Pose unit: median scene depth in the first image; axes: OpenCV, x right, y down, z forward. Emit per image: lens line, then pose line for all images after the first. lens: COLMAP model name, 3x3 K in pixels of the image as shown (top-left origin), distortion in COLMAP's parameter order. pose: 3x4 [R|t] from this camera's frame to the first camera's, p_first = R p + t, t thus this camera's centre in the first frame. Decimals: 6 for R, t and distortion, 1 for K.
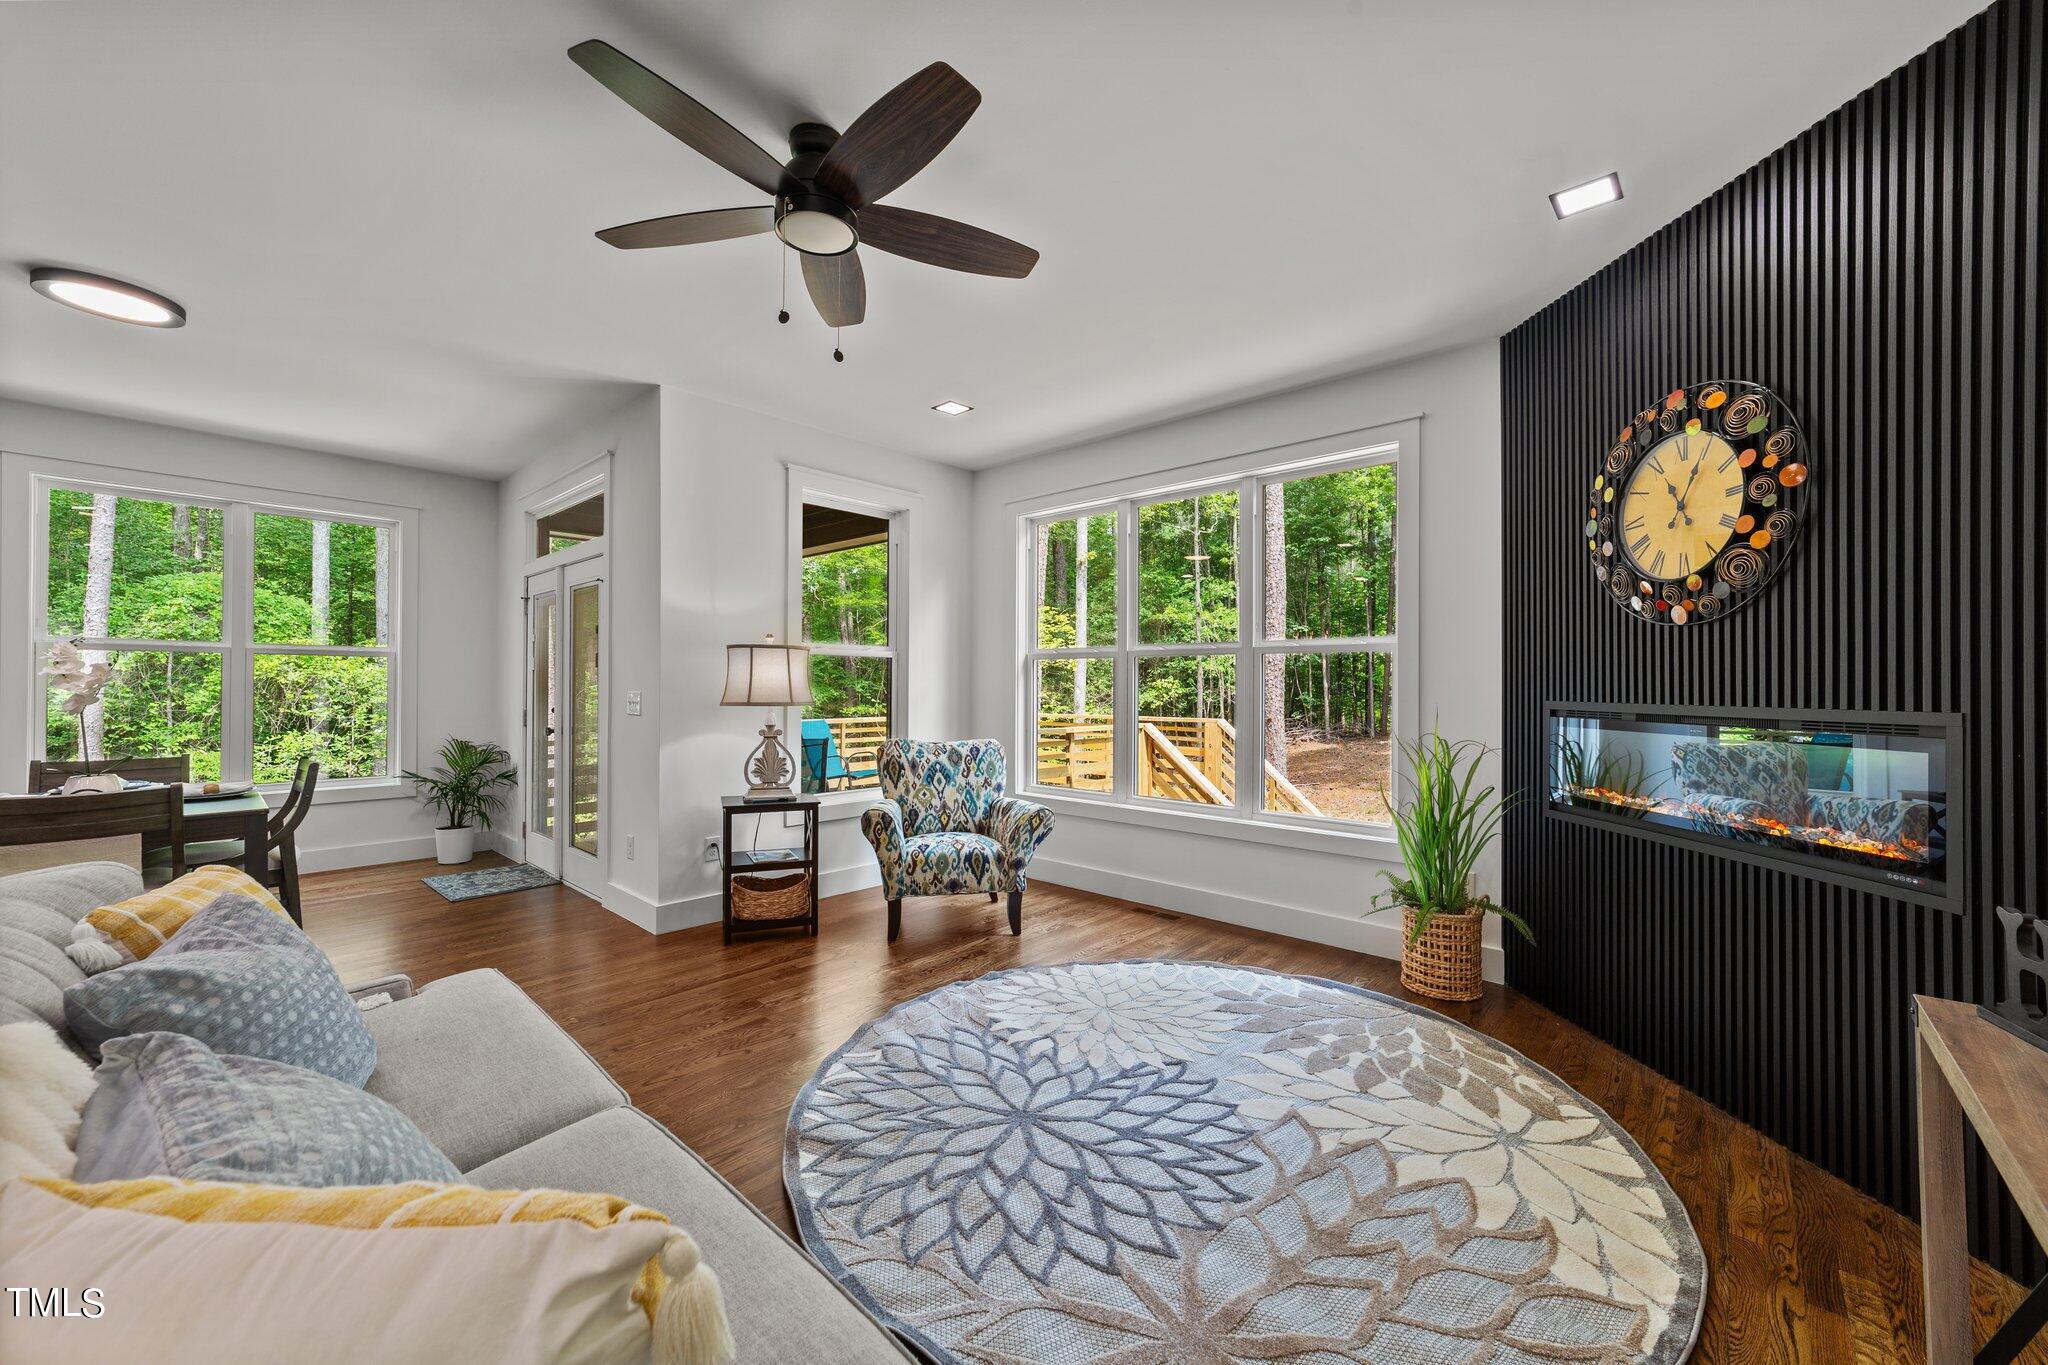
lens RADIAL K [[787.6, 0, 1015.1], [0, 787.6, 680.4], [0, 0, 1]] dist [-0.003273, 0.004543]
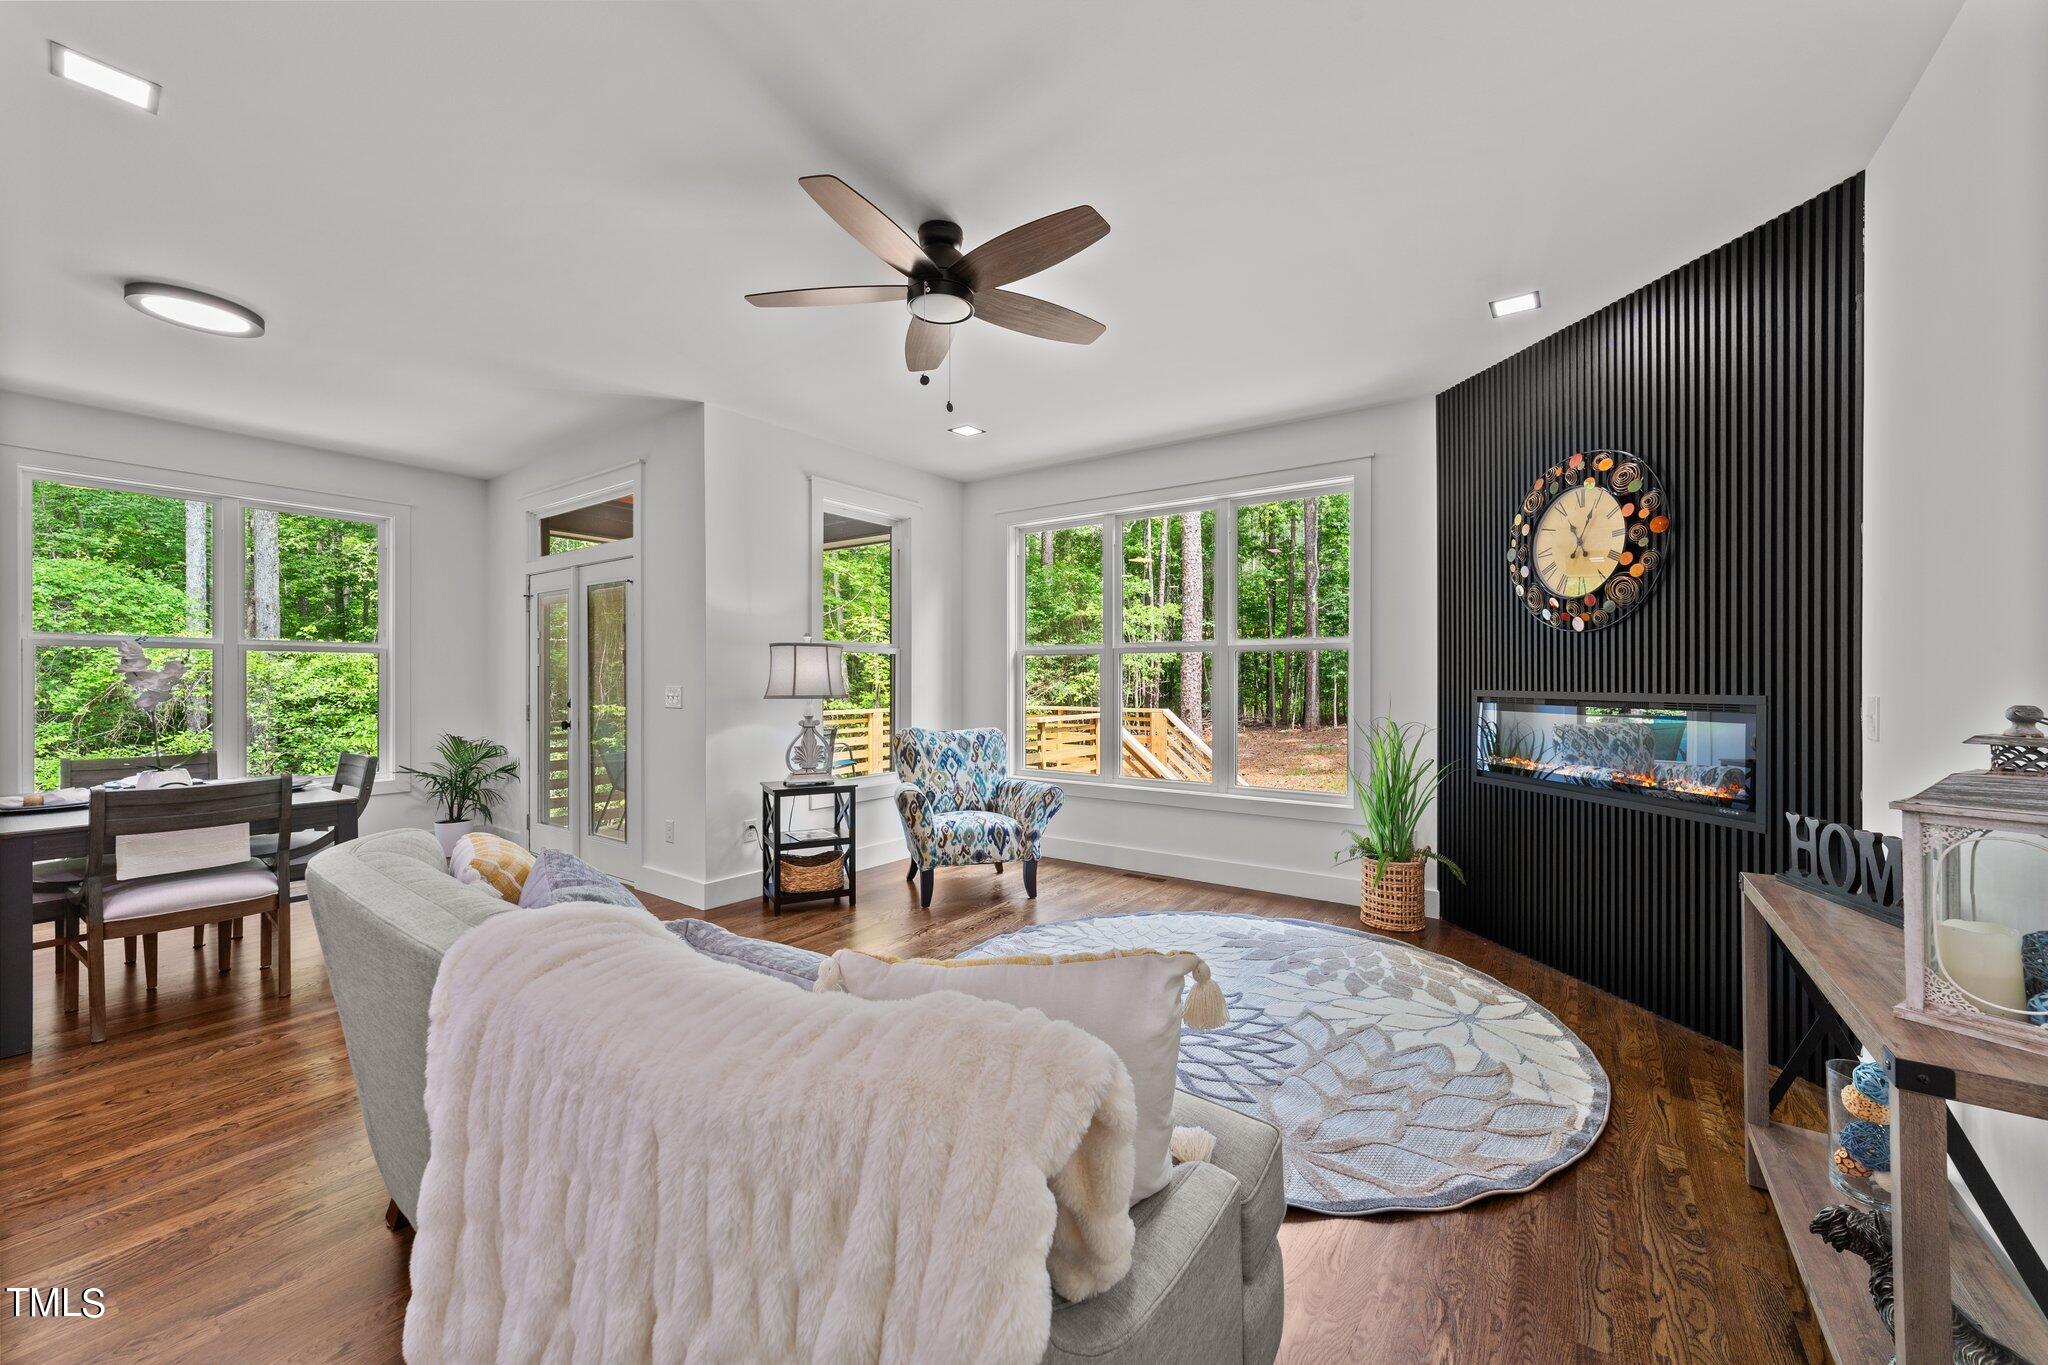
lens RADIAL K [[787.6, 0, 1014.6], [0, 787.6, 678.7], [0, 0, 1]] dist [-0.003273, 0.004543]
pose [[0.993021, -0.003663, 0.117877, -0.193500], [0.002927, 0.999975, 0.006414, -0.001886], [-0.117898, -0.006024, 0.993007, -0.154500]]
